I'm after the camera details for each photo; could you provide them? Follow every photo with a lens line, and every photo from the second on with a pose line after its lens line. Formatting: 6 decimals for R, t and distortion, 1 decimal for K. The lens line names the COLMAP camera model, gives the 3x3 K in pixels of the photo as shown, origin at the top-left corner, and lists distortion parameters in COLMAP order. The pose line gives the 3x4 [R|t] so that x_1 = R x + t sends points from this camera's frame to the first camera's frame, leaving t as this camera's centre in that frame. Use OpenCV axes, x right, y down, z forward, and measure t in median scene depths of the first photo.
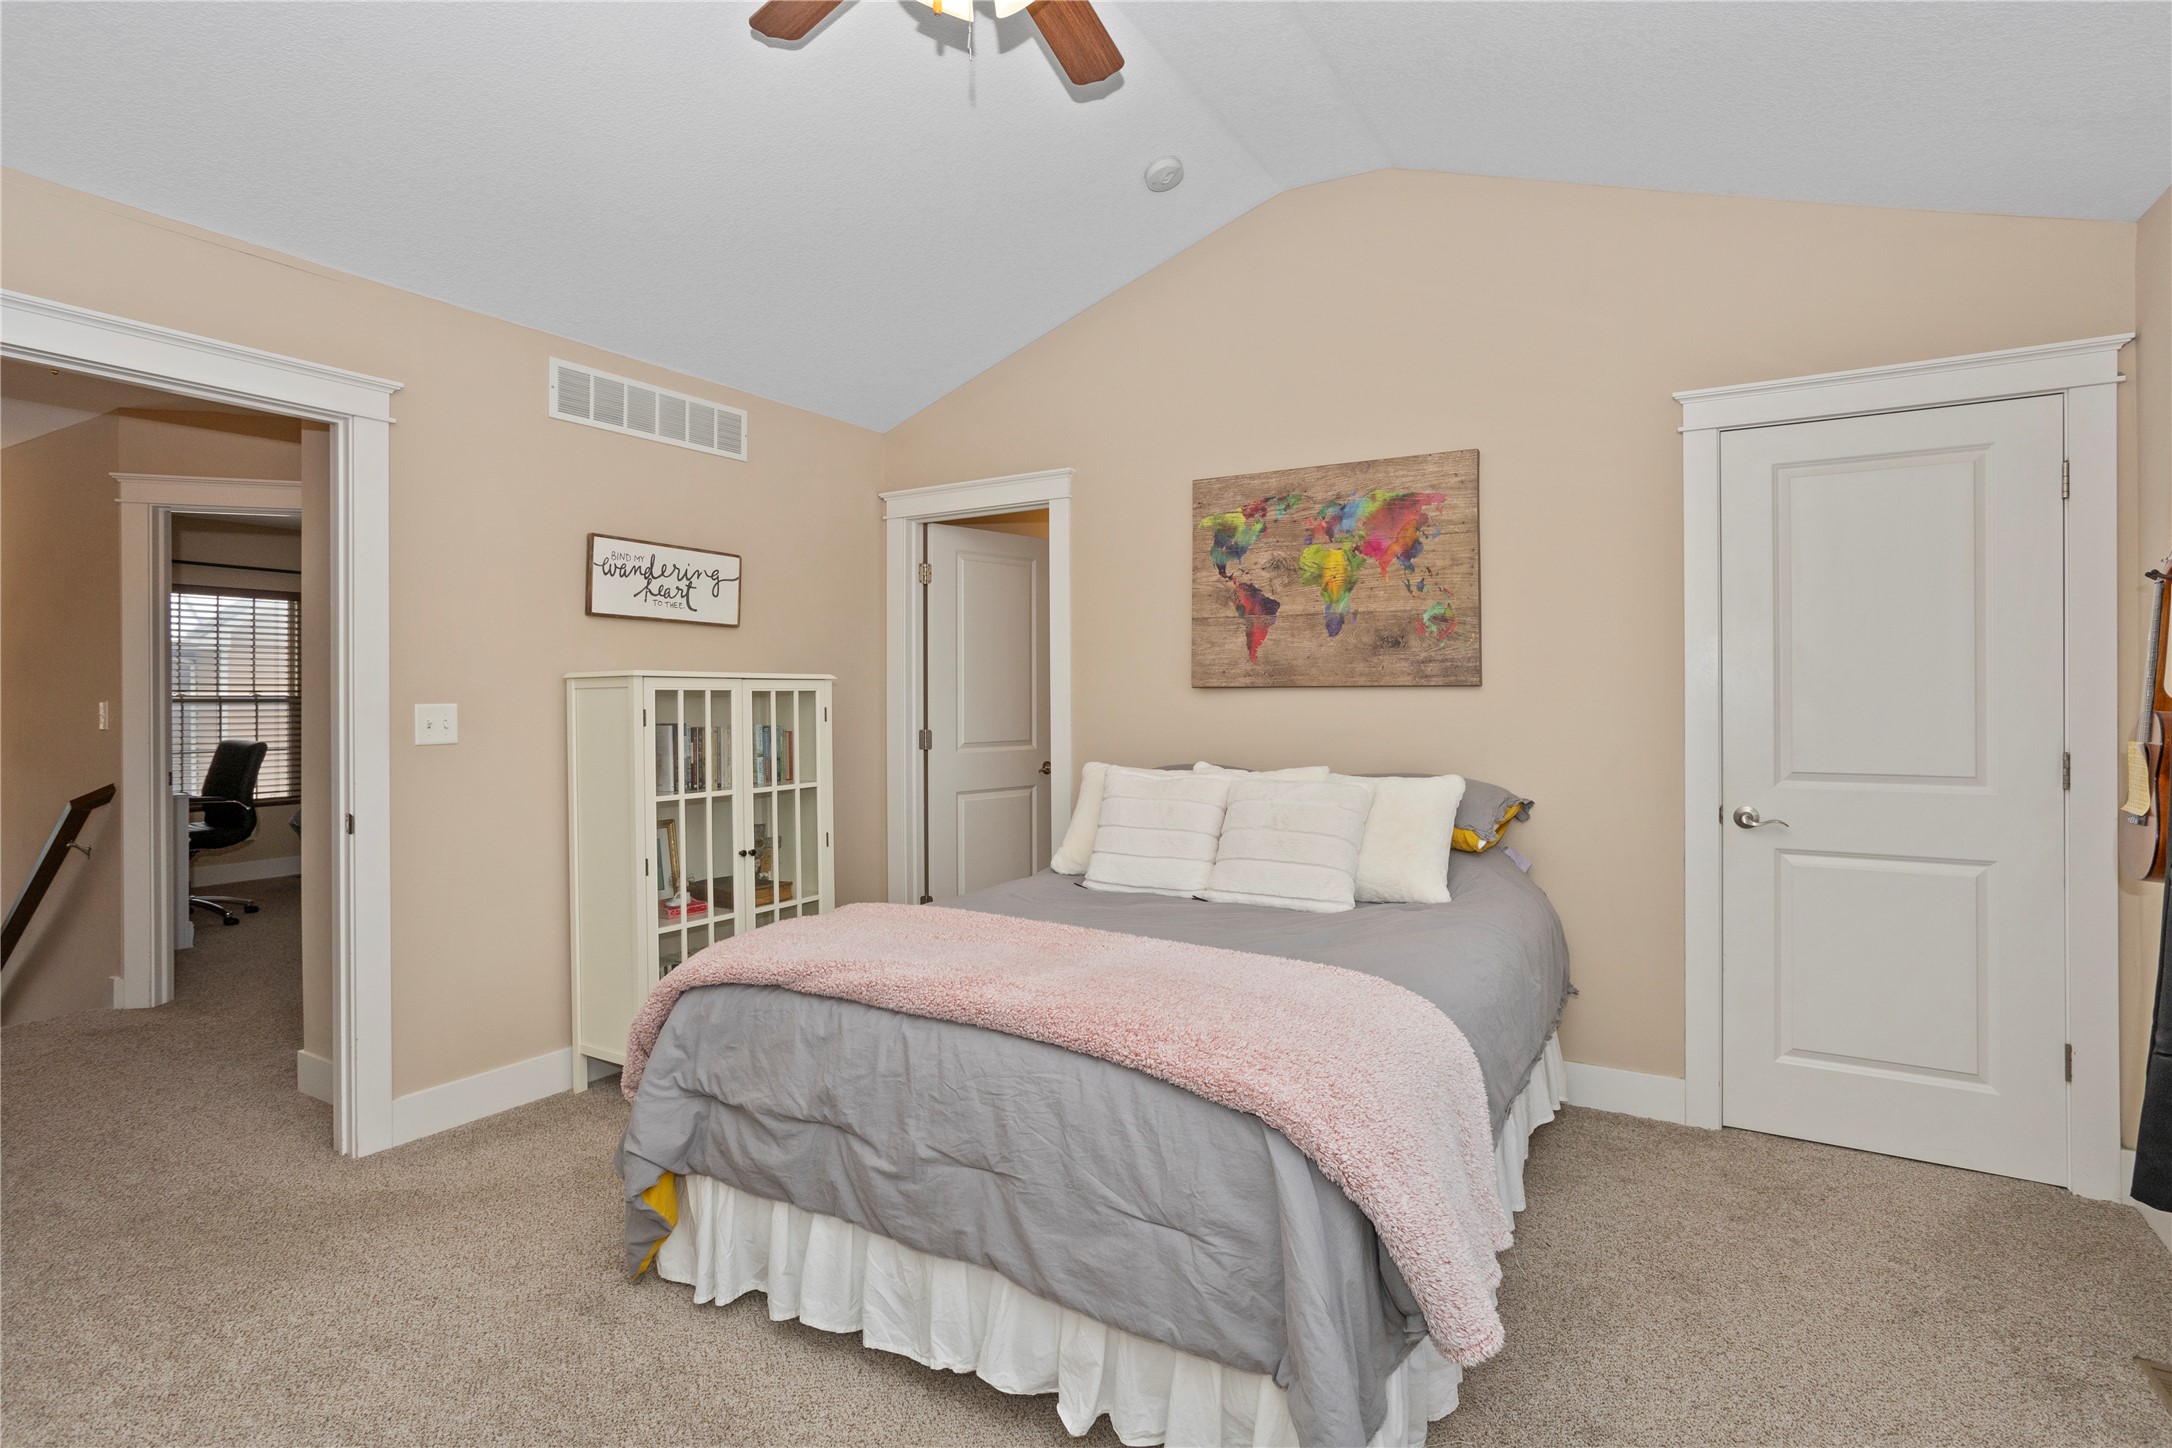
lens RADIAL K [[1066.9, 0, 1091.4], [0, 1066.9, 712.5], [0, 0, 1]] dist [-0.033010, 0.006410]
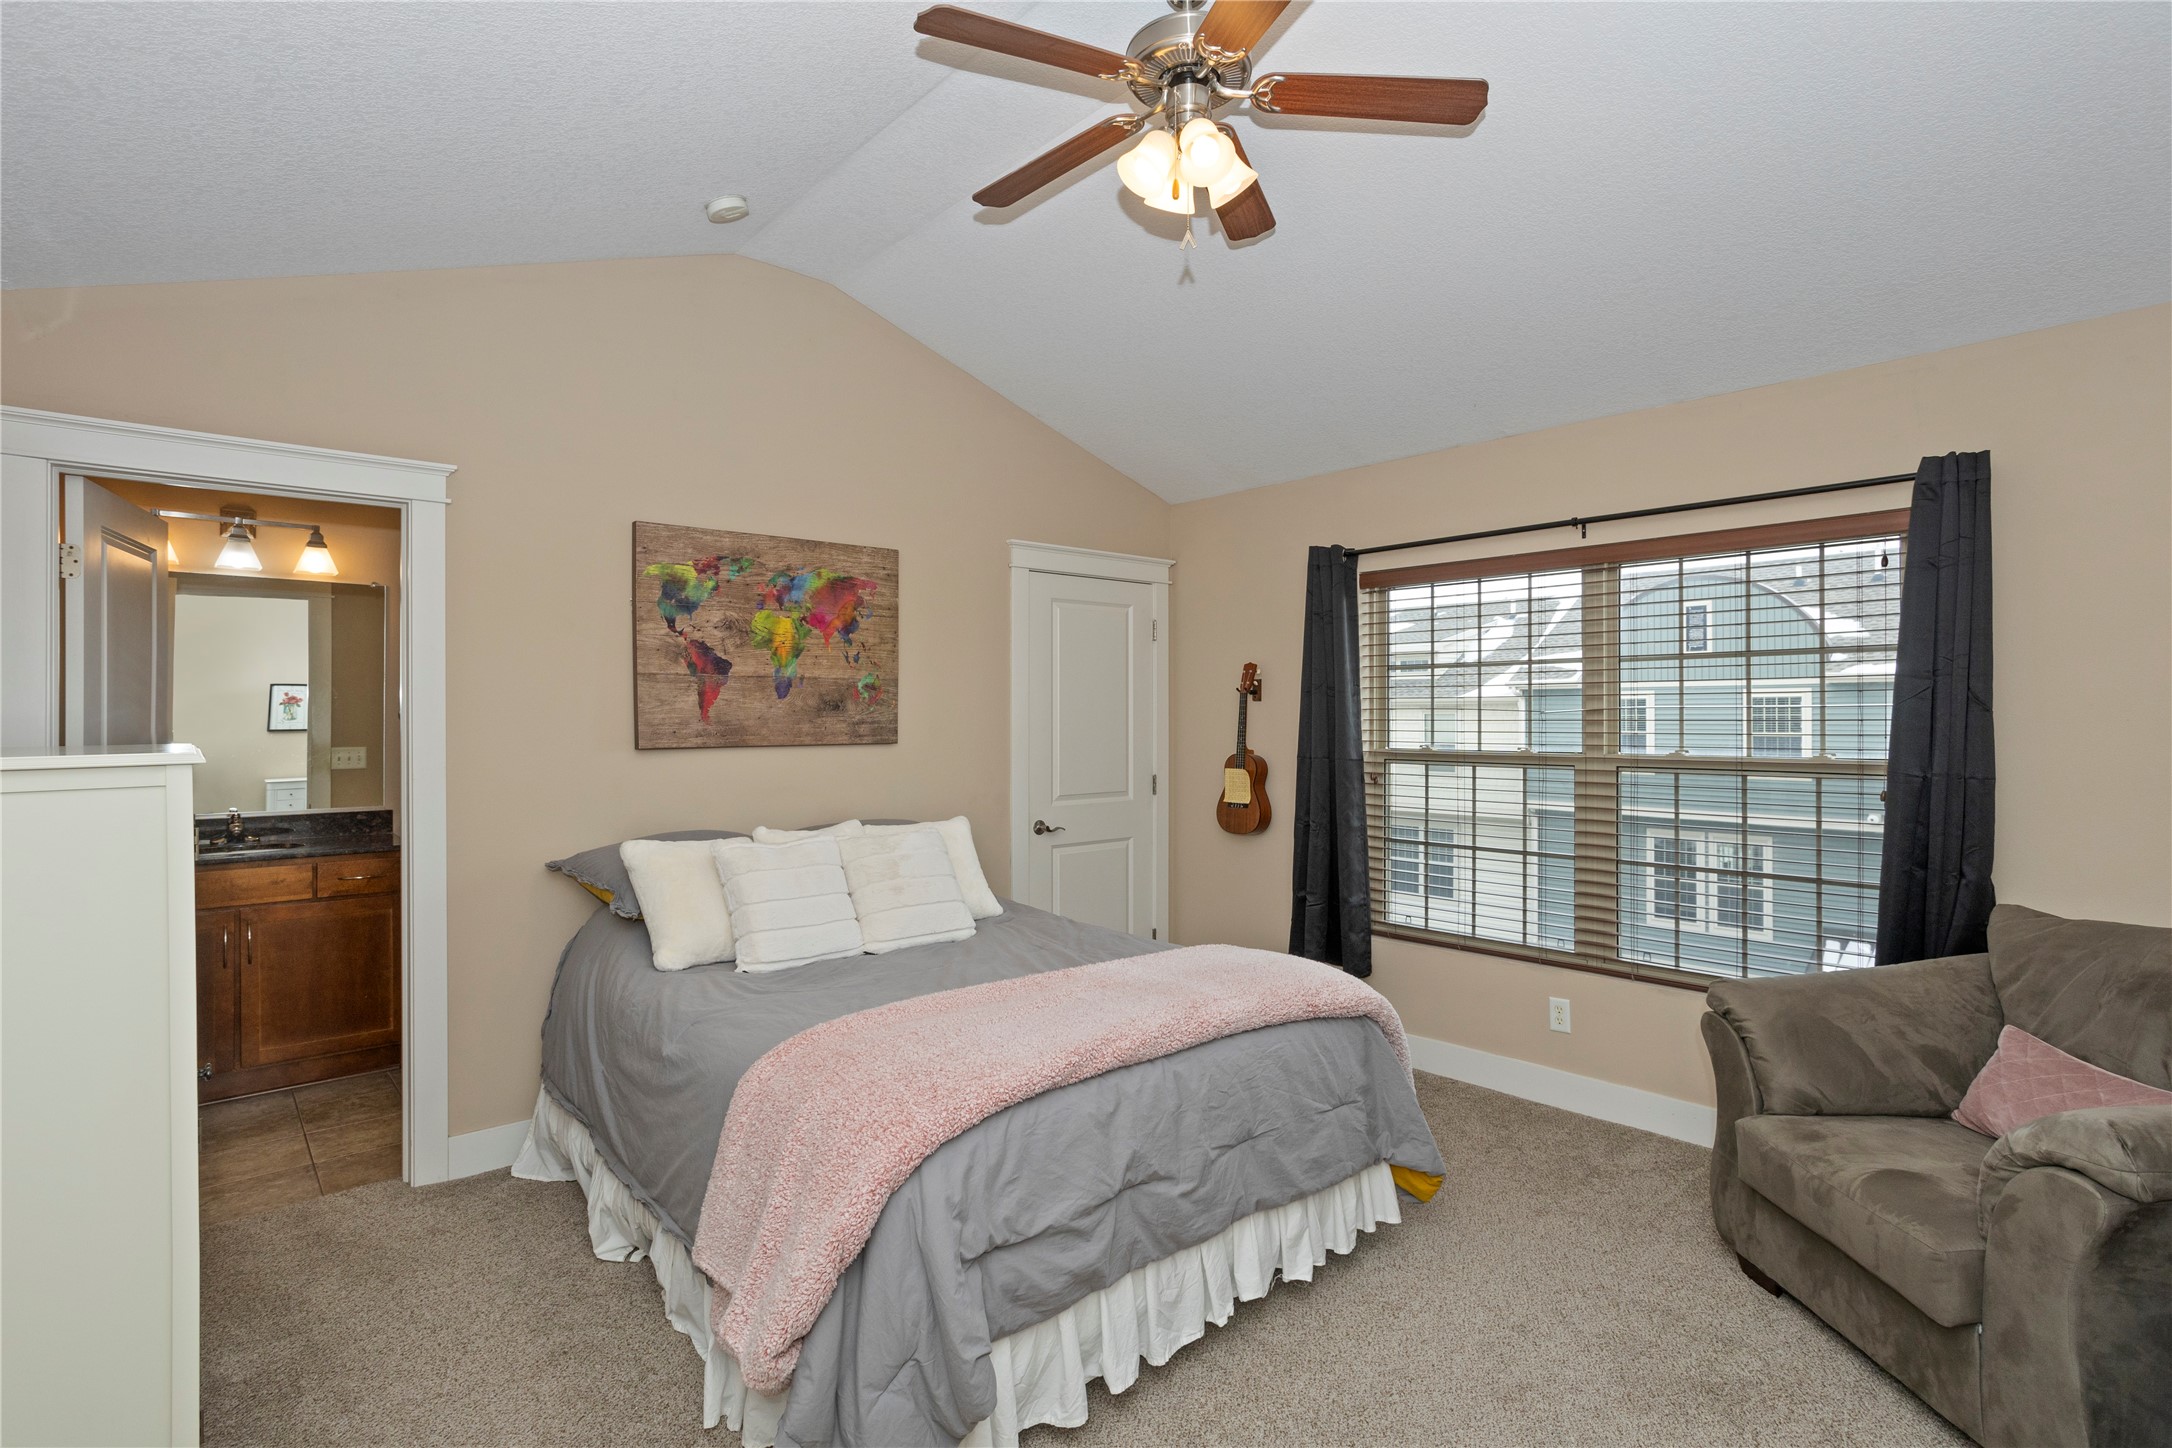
lens RADIAL K [[1066.9, 0, 1092.6], [0, 1066.9, 719.4], [0, 0, 1]] dist [-0.033010, 0.006410]
pose [[0.305073, -0.003750, 0.952322, -0.696138], [0.018132, 0.999834, -0.001871, -0.043409], [-0.952156, 0.017839, 0.305090, 0.385318]]
